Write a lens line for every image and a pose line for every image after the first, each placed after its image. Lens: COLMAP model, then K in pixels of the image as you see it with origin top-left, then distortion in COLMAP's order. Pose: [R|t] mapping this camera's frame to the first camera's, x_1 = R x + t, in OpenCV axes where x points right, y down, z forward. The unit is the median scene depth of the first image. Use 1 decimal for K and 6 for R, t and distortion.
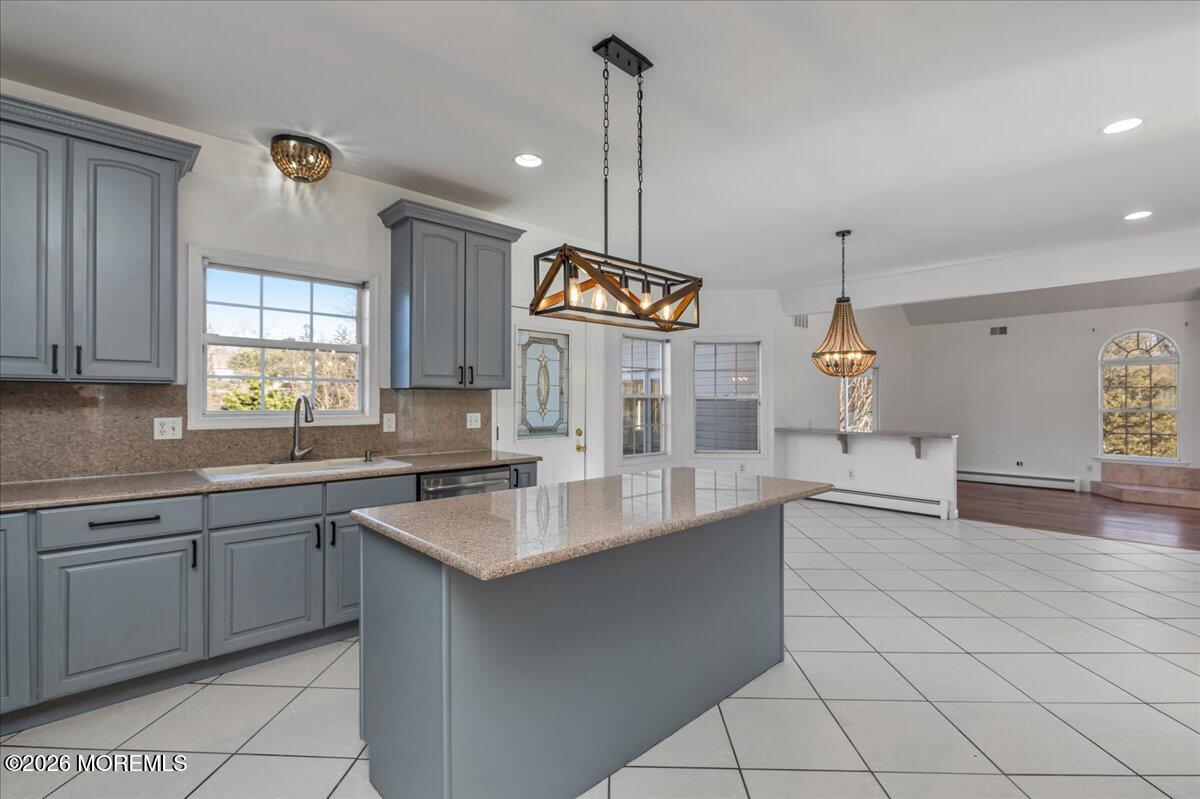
lens RADIAL K [[536.0, 0, 600.9], [0, 536.0, 402.8], [0, 0, 1]] dist [0.000879, 0.000057]
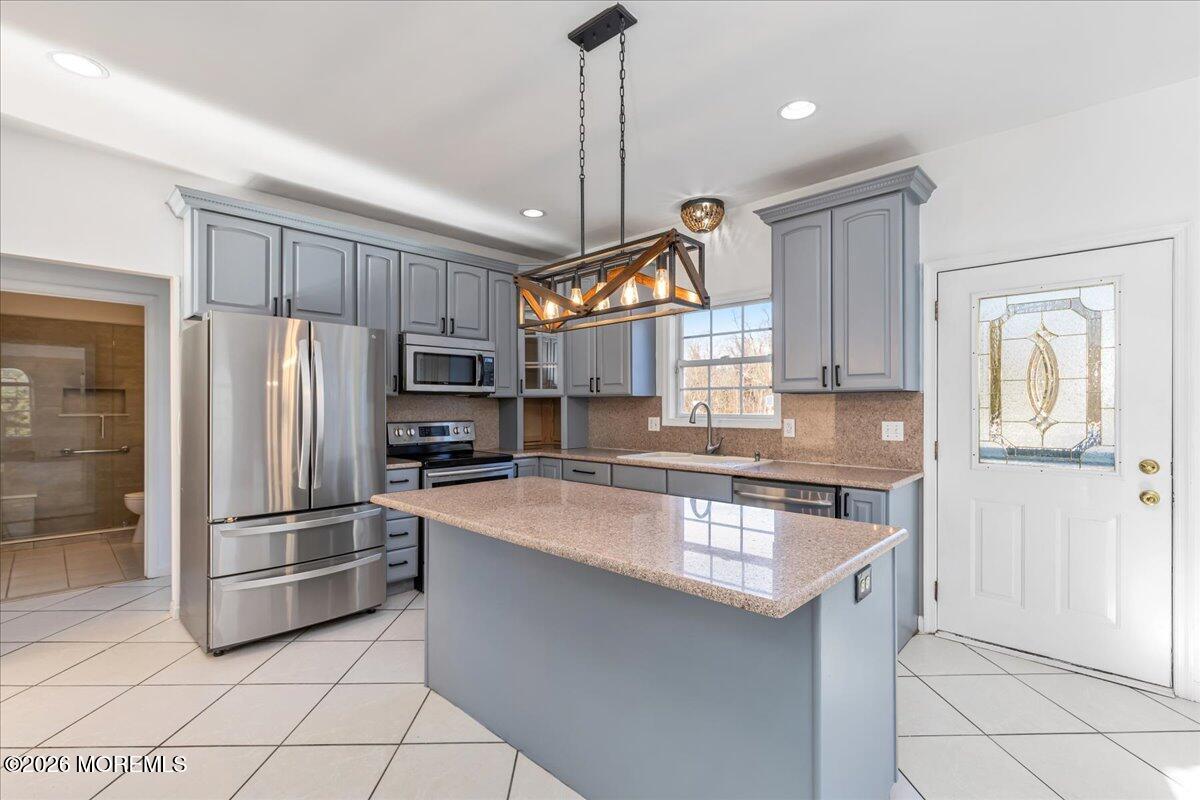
lens RADIAL K [[543.8, 0, 600.4], [0, 543.8, 405.9], [0, 0, 1]] dist [-0.000716, -0.000263]
pose [[0.050797, -0.003808, -0.998702, 0.611193], [-0.003122, 0.999987, -0.003971, 0.001007], [0.998704, 0.003319, 0.050784, 0.600102]]
